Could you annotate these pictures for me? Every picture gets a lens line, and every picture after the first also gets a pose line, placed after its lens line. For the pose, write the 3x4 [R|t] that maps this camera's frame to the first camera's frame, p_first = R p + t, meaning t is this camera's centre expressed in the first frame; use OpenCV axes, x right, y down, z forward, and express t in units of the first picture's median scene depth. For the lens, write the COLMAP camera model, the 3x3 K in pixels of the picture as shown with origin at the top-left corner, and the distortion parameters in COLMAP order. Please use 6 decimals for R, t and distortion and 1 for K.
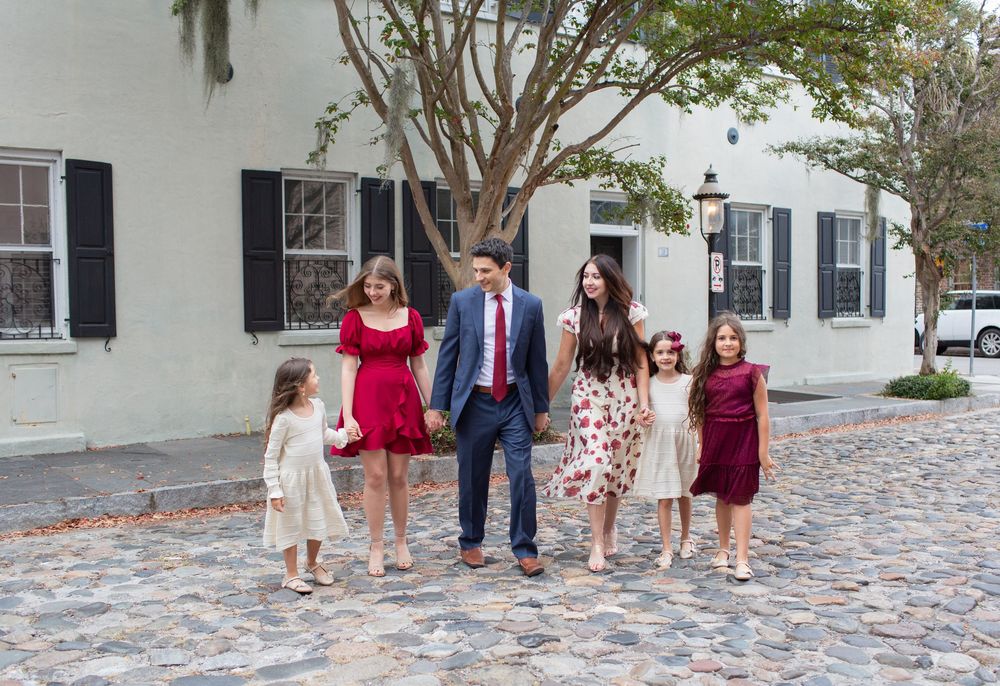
lens RADIAL K [[1115.4, 0, 507.1], [0, 1115.4, 368.4], [0, 0, 1]] dist [-0.036604, 0.000000]
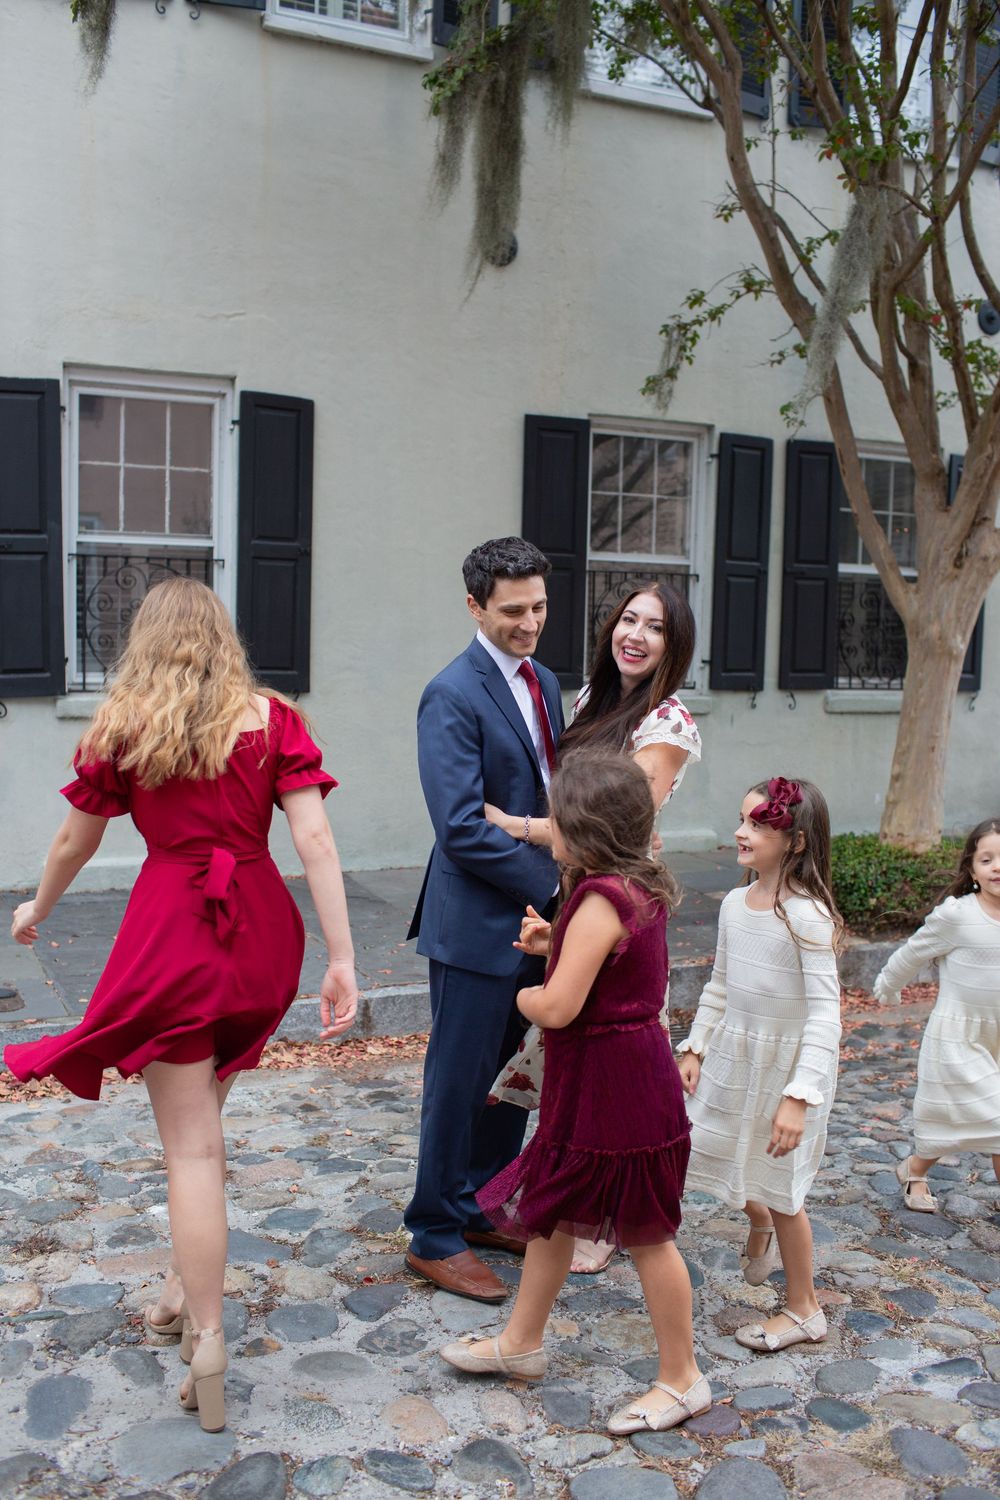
lens RADIAL K [[1470.1, 0, 484.8], [0, 1470.1, 742.7], [0, 0, 1]] dist [-0.041858, 0.000000]
pose [[0.976857, 0.048700, -0.208277, -0.097328], [-0.044433, 0.998697, 0.025119, -0.026340], [0.209229, -0.015283, 0.977747, 0.255362]]
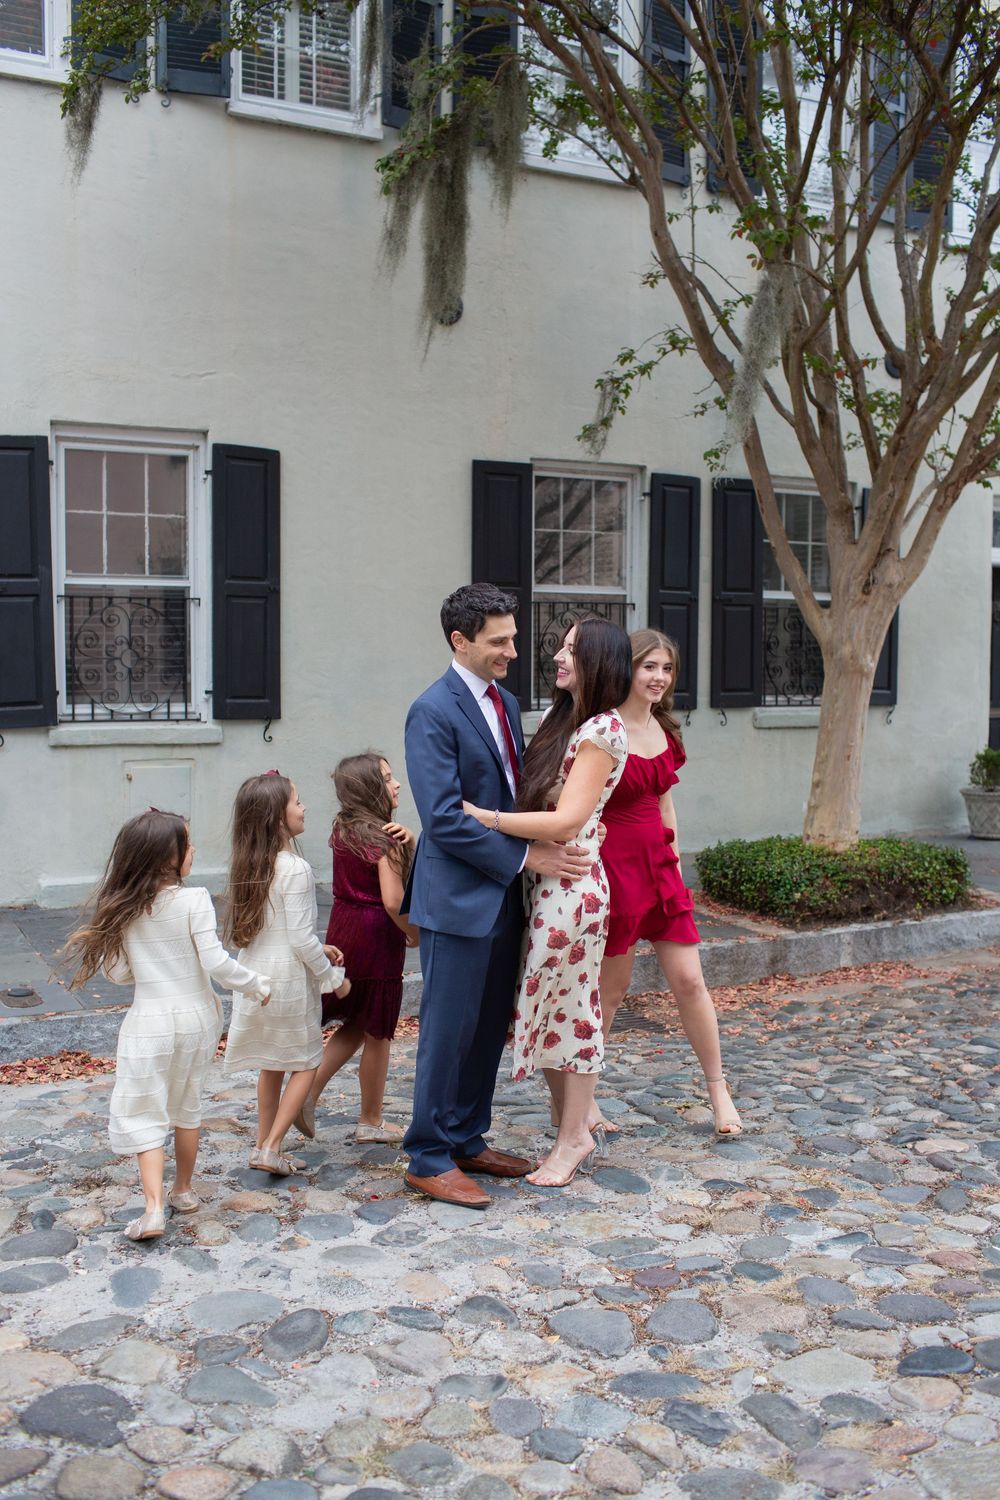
lens RADIAL K [[1470.1, 0, 487.2], [0, 1470.1, 740.2], [0, 0, 1]] dist [-0.041858, 0.000000]
pose [[0.985281, 0.023674, -0.169297, -0.090838], [-0.023365, 0.999720, 0.003816, -0.022763], [0.169340, 0.000196, 0.985558, 0.182483]]
